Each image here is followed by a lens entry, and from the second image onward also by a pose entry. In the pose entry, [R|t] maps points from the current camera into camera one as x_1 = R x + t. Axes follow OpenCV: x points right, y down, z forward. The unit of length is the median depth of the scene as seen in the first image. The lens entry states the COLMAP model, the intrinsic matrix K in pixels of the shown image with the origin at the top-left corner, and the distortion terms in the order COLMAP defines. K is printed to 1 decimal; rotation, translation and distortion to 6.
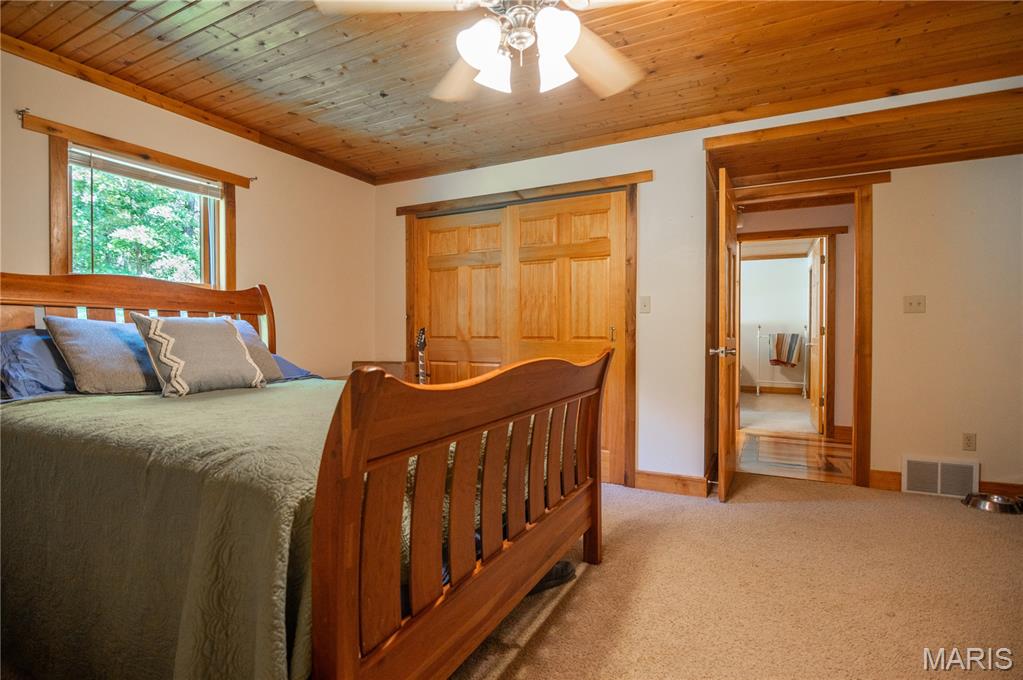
lens RADIAL K [[500.2, 0, 514.4], [0, 500.2, 339.3], [0, 0, 1]] dist [-0.018682, -0.000404]
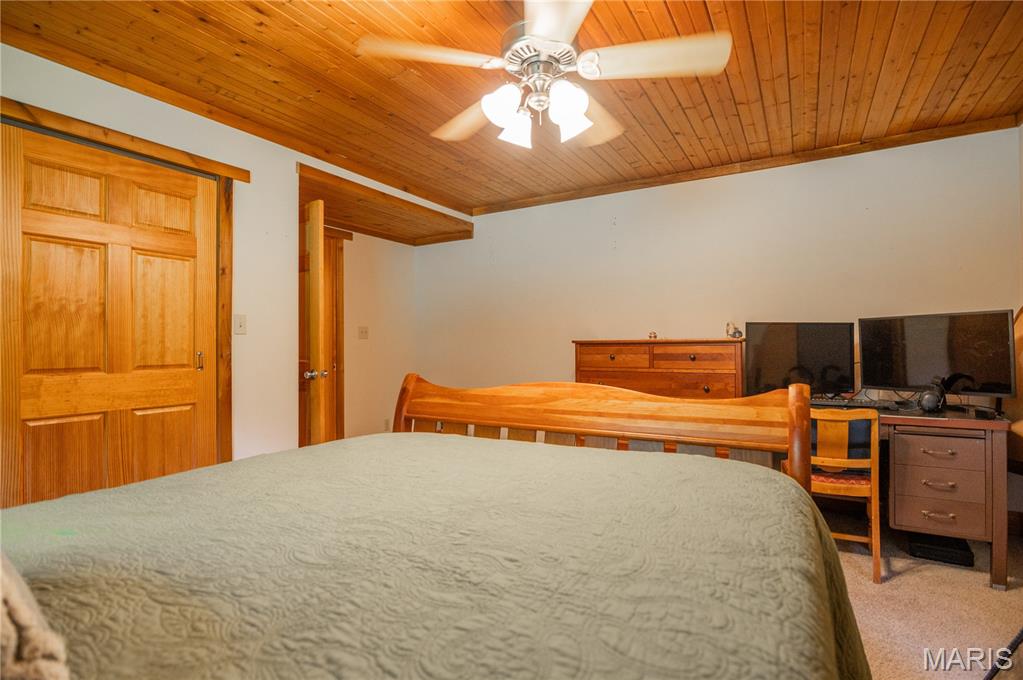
lens RADIAL K [[500.2, 0, 511.7], [0, 500.2, 340.2], [0, 0, 1]] dist [-0.018682, -0.000404]
pose [[0.055202, 0.010988, 0.998415, -0.534419], [0.018268, 0.999761, -0.012013, -0.023293], [-0.998308, 0.018902, 0.054988, 0.473898]]
